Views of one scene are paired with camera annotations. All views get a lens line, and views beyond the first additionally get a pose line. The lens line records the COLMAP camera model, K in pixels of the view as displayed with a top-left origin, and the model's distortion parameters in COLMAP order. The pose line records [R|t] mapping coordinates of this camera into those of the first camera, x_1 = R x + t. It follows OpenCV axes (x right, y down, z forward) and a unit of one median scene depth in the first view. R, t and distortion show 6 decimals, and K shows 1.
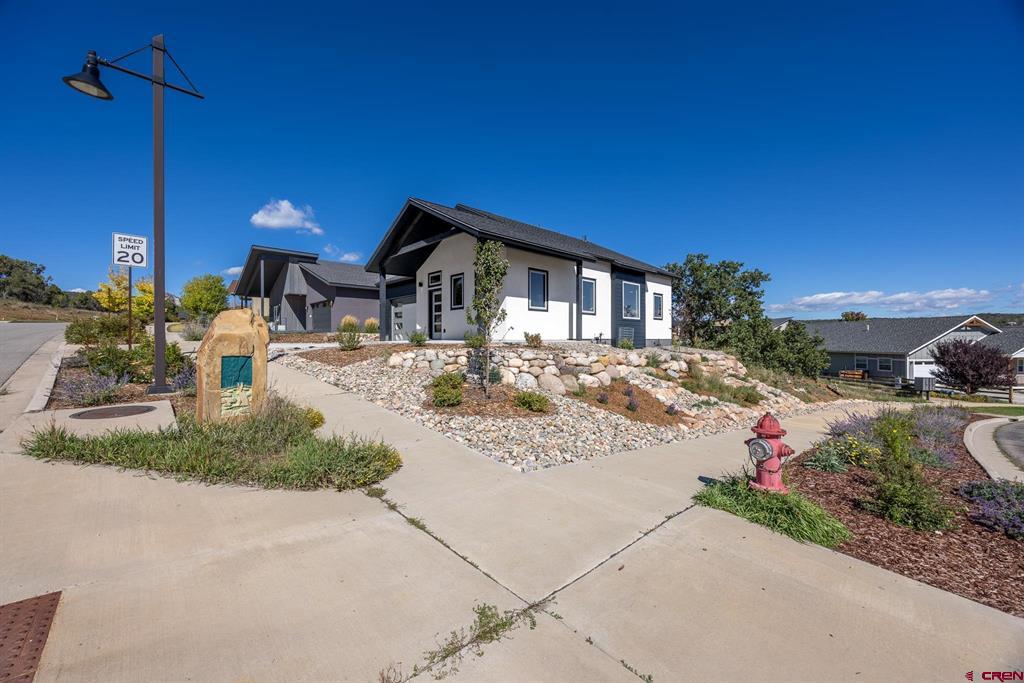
lens RADIAL K [[395.9, 0, 511.4], [0, 395.9, 338.8], [0, 0, 1]] dist [0.000160, 0.000091]
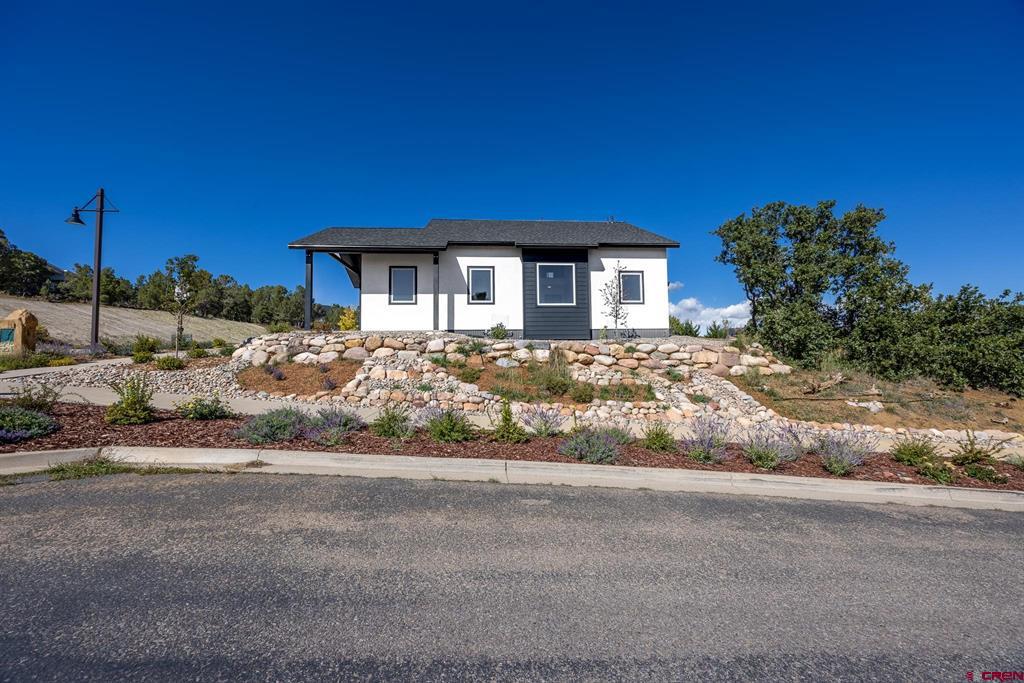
lens RADIAL K [[395.9, 0, 511.4], [0, 395.9, 338.8], [0, 0, 1]] dist [0.000160, 0.000091]
pose [[0.772177, -0.023567, -0.634970, 0.820356], [0.010274, 0.999644, -0.024608, 0.044817], [0.635324, 0.012478, 0.772145, 0.292210]]
